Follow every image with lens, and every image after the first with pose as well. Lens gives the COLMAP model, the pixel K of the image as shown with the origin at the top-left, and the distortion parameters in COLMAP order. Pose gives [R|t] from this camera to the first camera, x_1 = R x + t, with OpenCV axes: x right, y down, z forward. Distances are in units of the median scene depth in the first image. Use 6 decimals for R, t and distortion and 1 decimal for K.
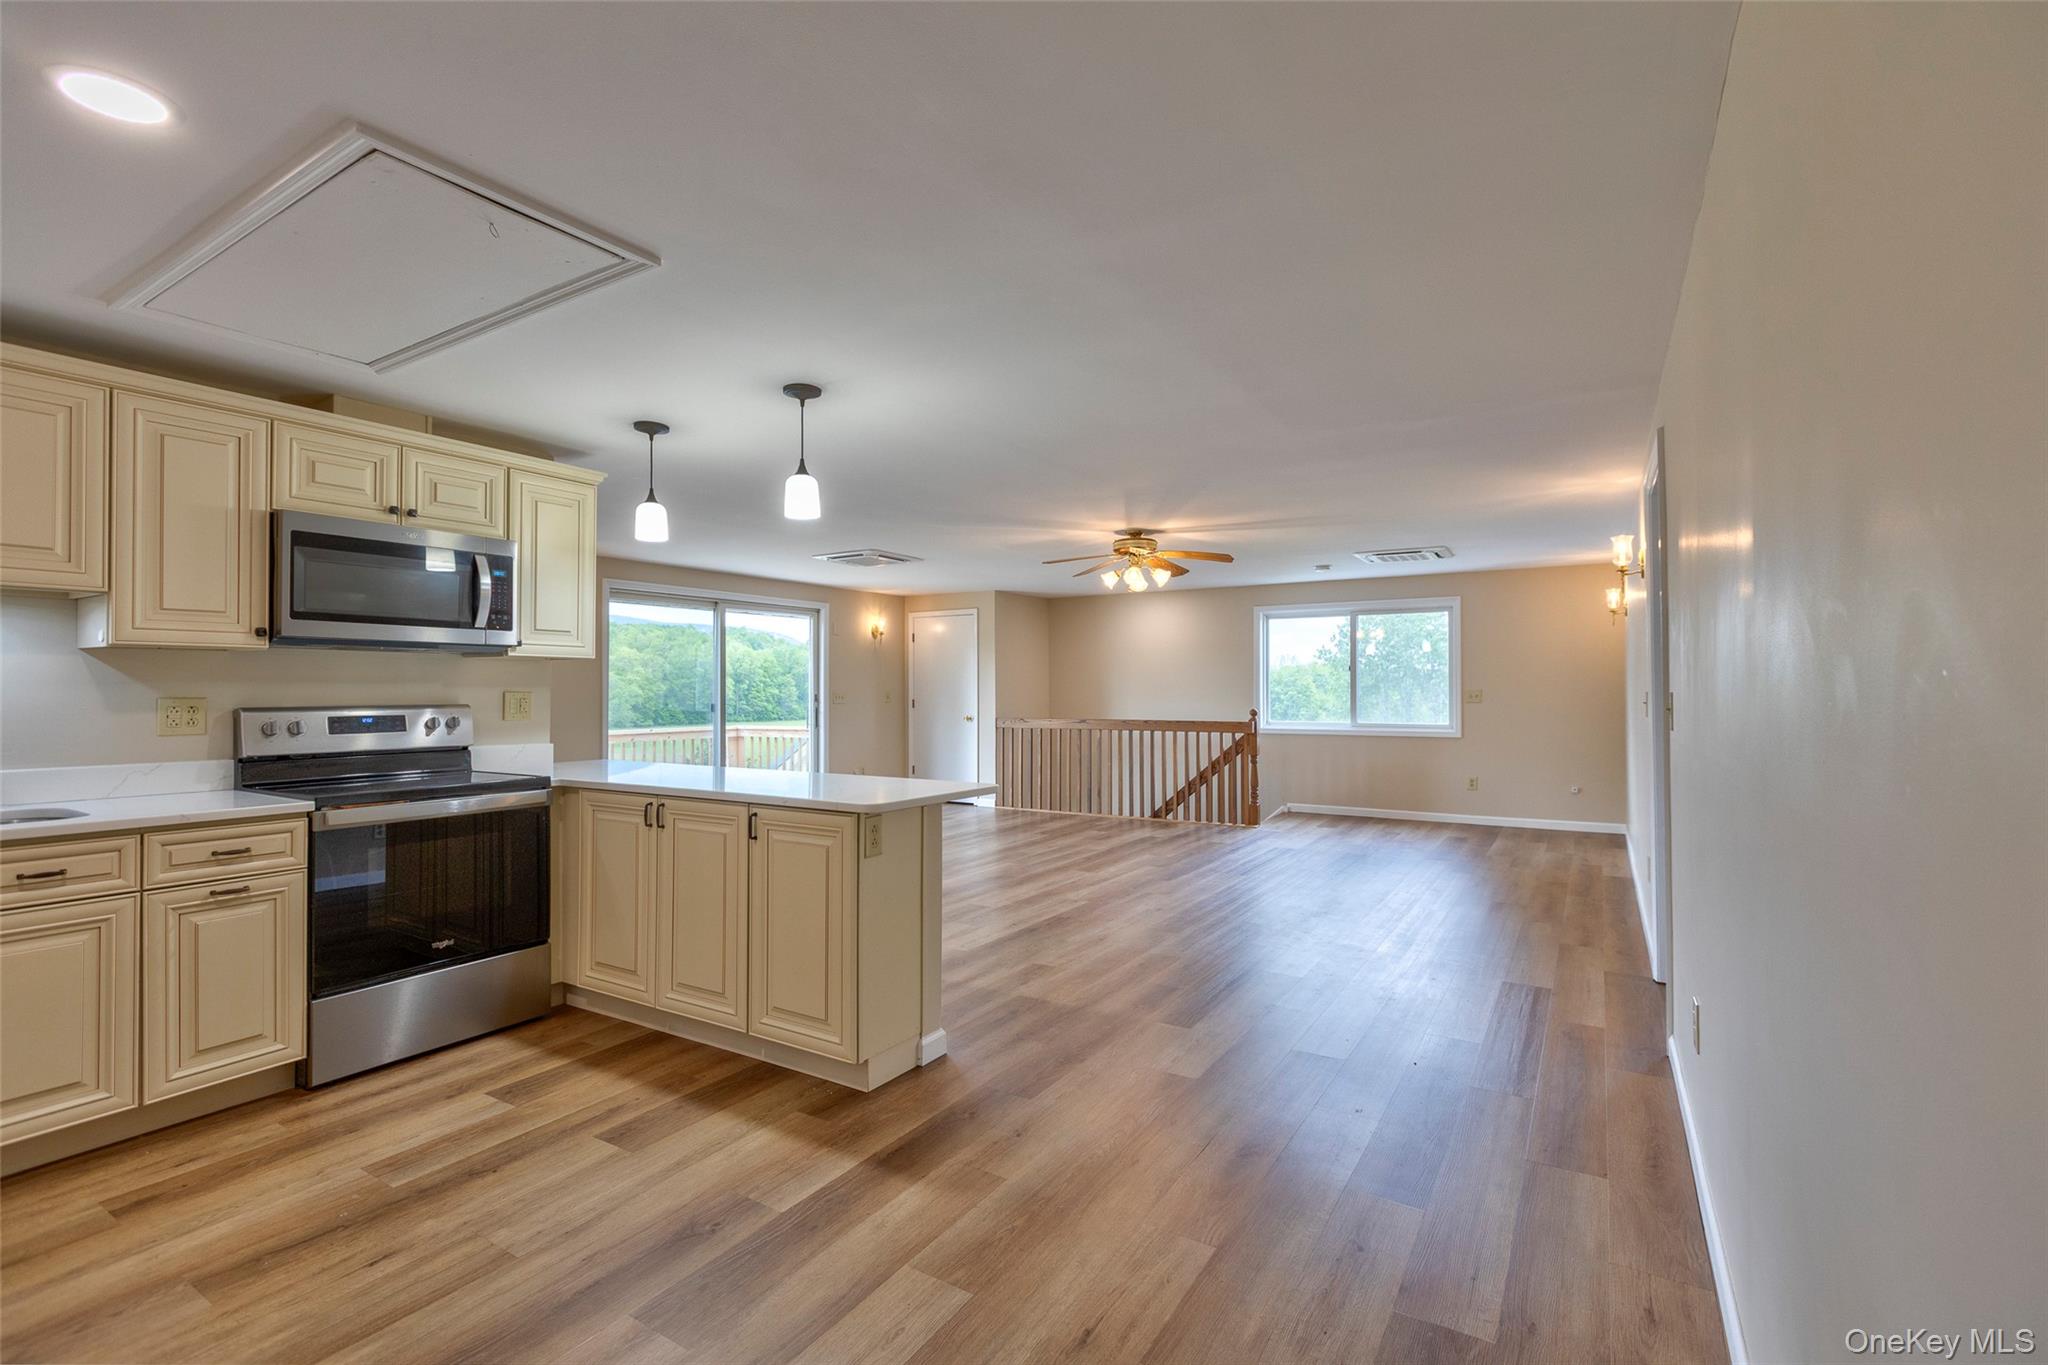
lens RADIAL K [[900.6, 0, 1020.3], [0, 900.6, 674.2], [0, 0, 1]] dist [0.001358, -0.000257]
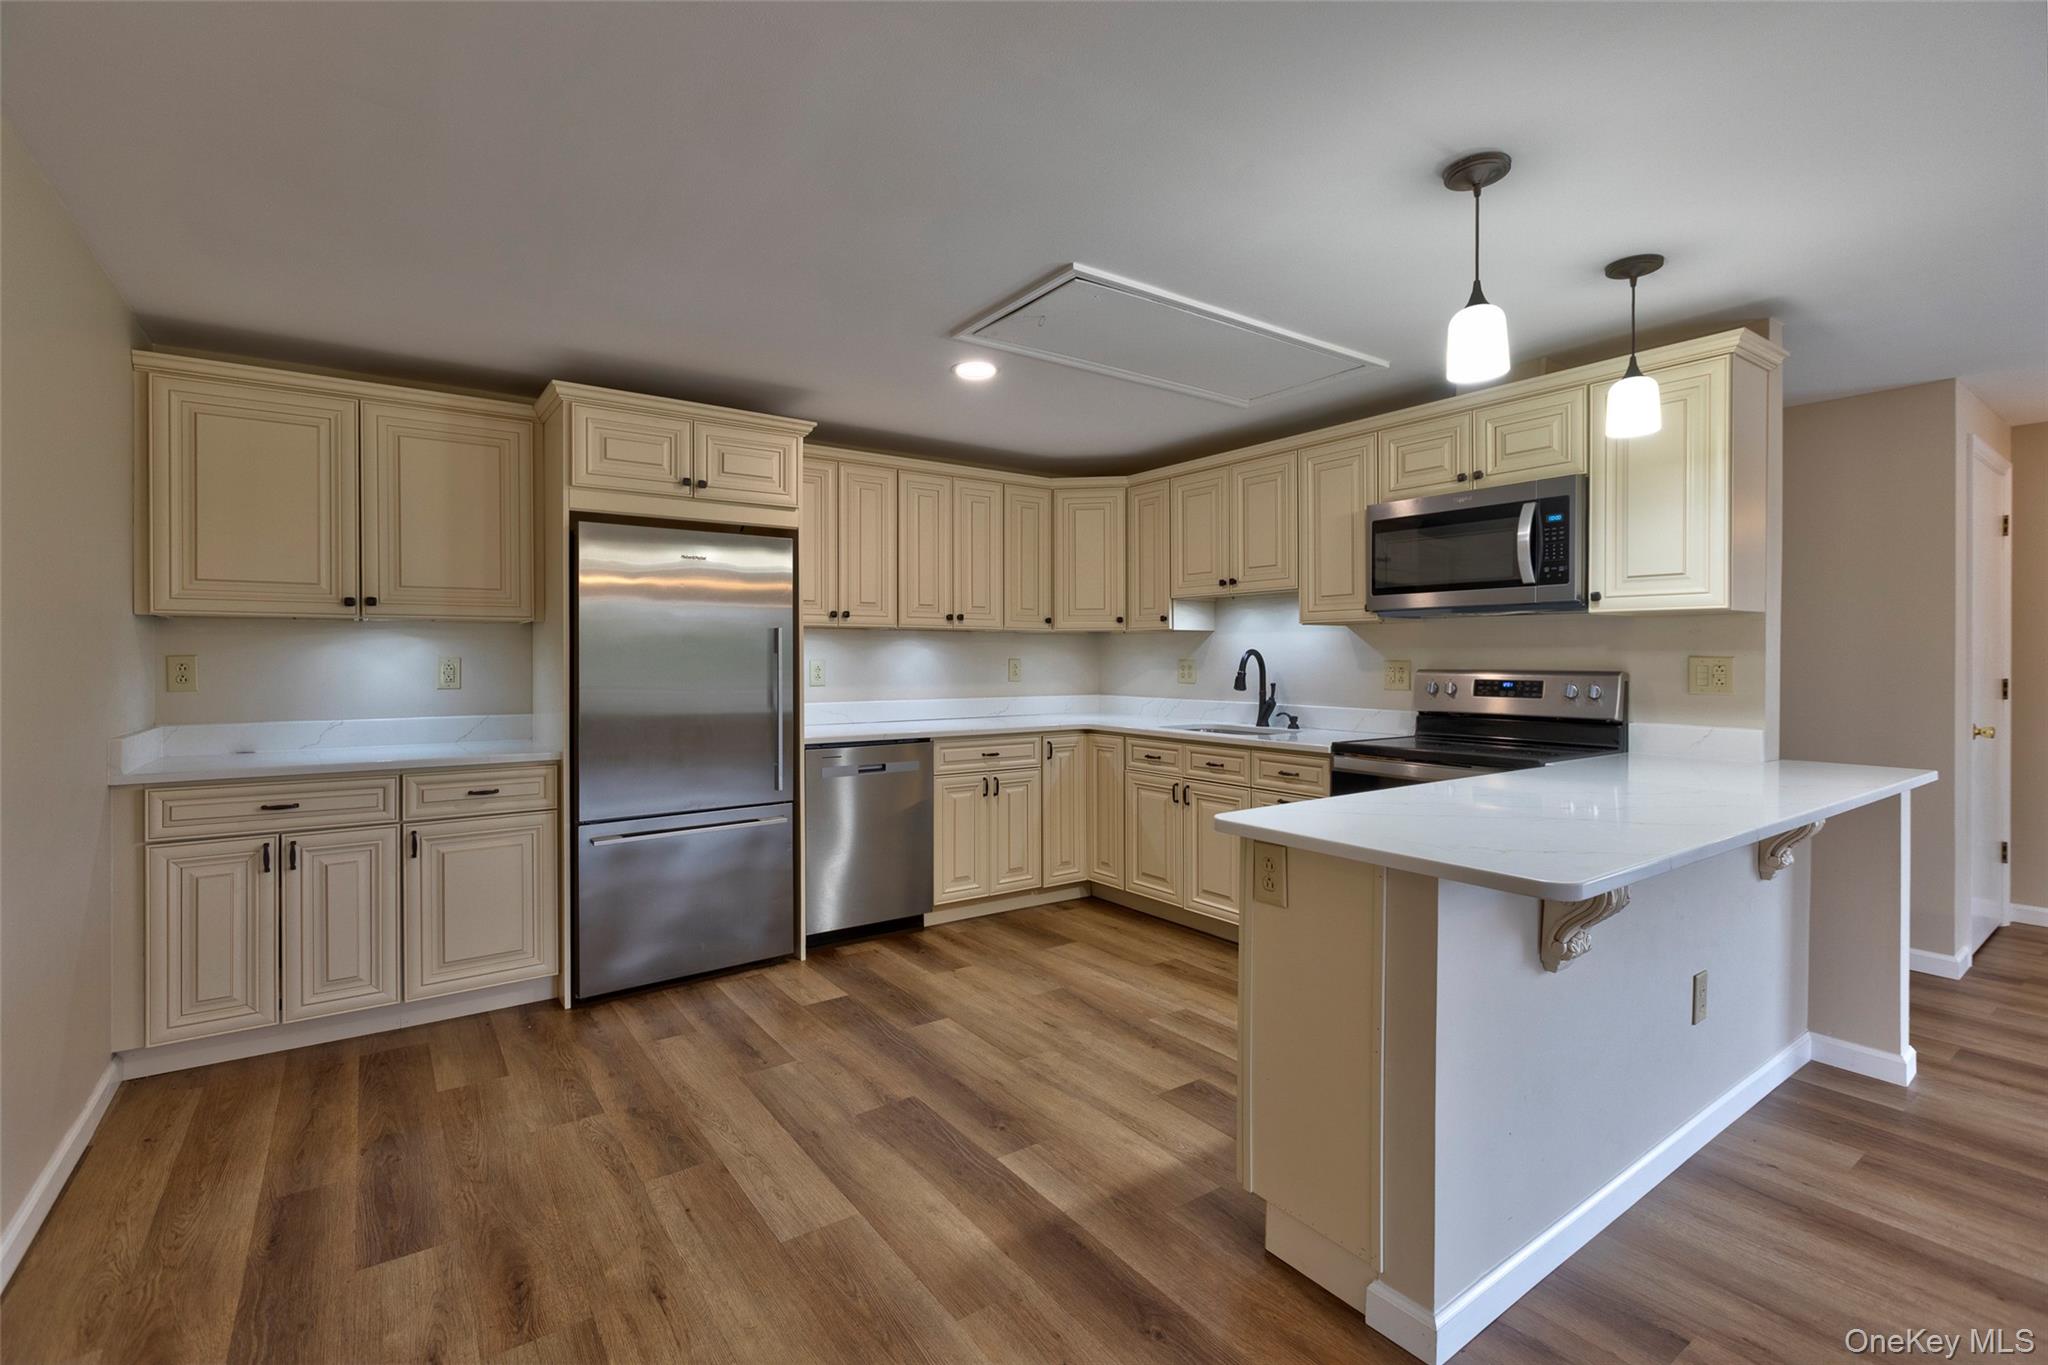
lens RADIAL K [[939.7, 0, 1031.8], [0, 939.7, 656.8], [0, 0, 1]] dist [0.000060, -0.000163]
pose [[-0.377415, 0.000843, -0.926044, 0.648396], [0.016001, 0.999856, -0.005611, 0.025348], [0.925906, -0.016936, -0.377374, 1.311404]]
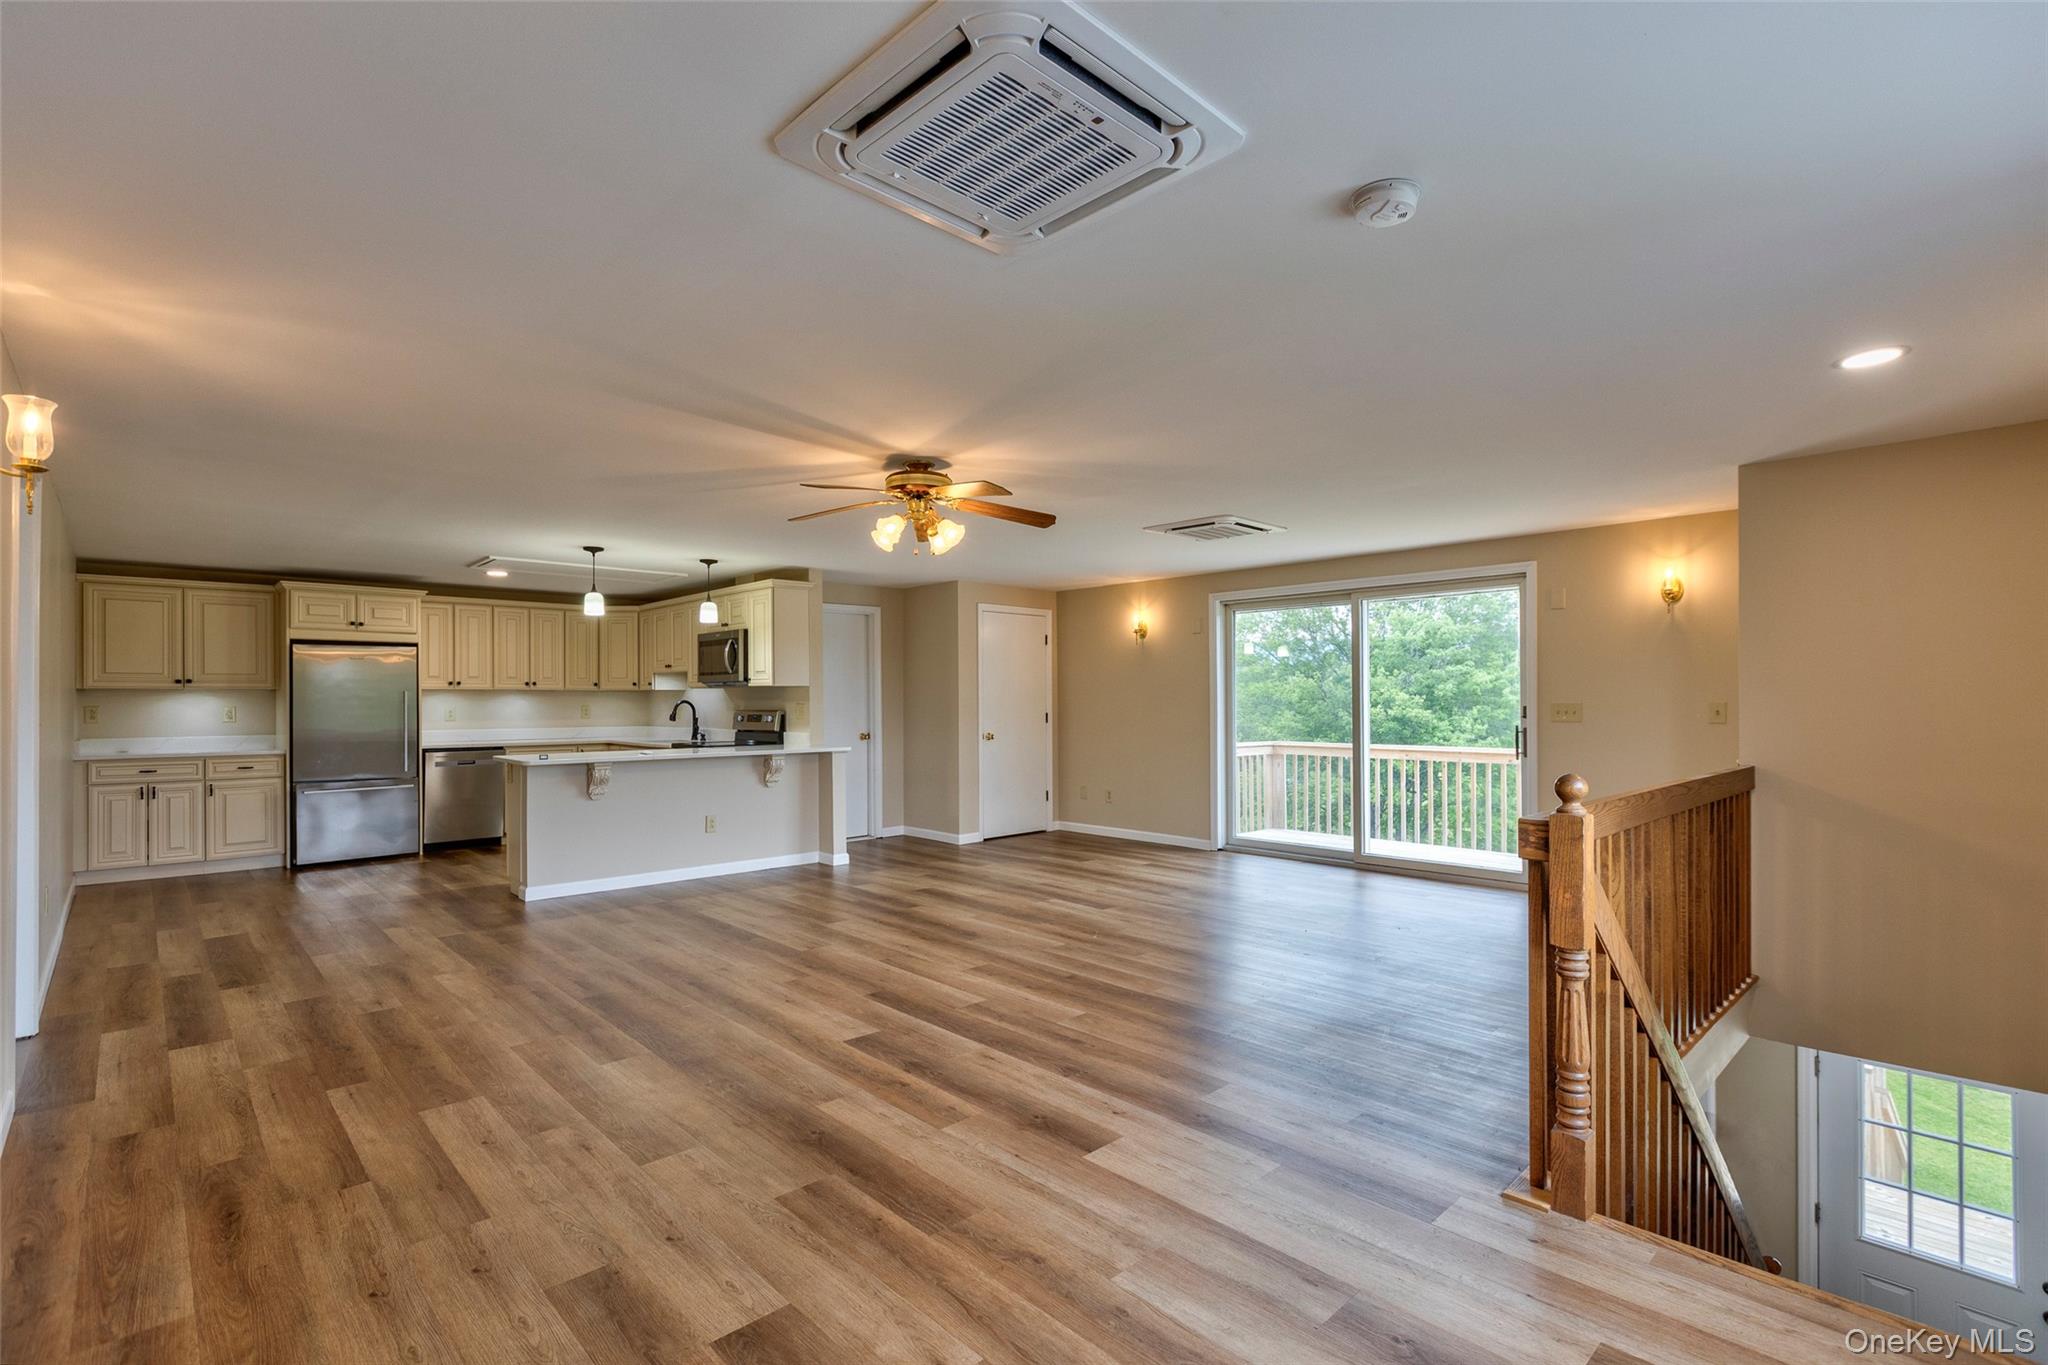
lens RADIAL K [[948.6, 0, 1022.9], [0, 948.6, 695.2], [0, 0, 1]] dist [-0.001981, -0.000322]
pose [[-0.254469, -0.003675, -0.967074, 1.985408], [0.021537, 0.999723, -0.009466, 0.050889], [0.966841, -0.023237, -0.254319, 3.237765]]
